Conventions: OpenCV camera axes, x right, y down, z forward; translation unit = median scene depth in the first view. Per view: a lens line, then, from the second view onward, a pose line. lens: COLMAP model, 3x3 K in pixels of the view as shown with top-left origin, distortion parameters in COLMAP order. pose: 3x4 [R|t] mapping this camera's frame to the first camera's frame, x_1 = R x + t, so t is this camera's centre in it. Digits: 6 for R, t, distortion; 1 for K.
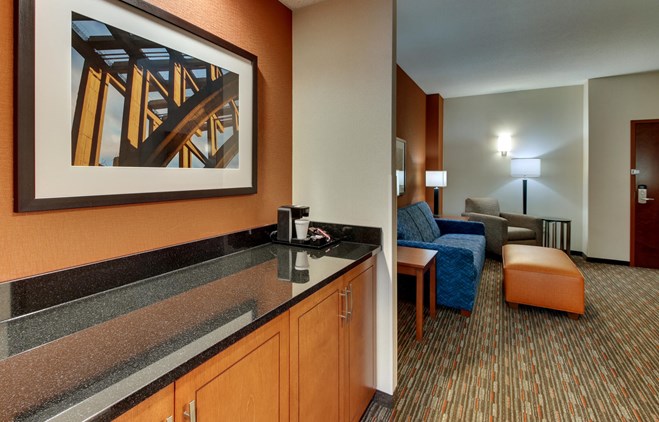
lens RADIAL K [[320.5, 0, 321.7], [0, 320.5, 171.2], [0, 0, 1]] dist [0.014433, 0.000218]
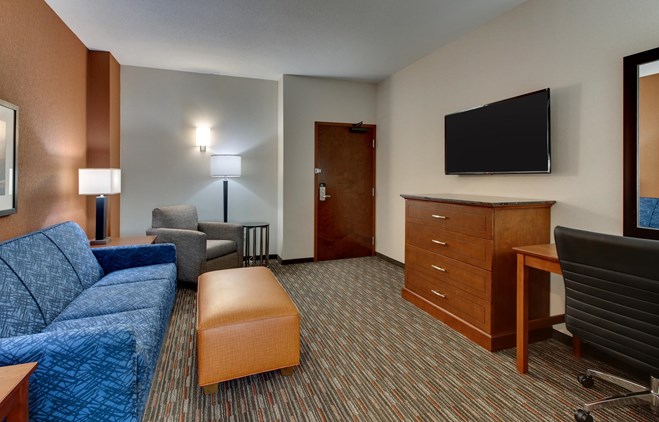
lens RADIAL K [[320.5, 0, 321.7], [0, 320.5, 171.2], [0, 0, 1]] dist [0.014433, 0.000218]
pose [[0.651478, 0.004658, 0.758653, 0.170786], [0.004071, 0.999945, -0.009636, 0.011574], [-0.758656, 0.009366, 0.651424, 0.284579]]
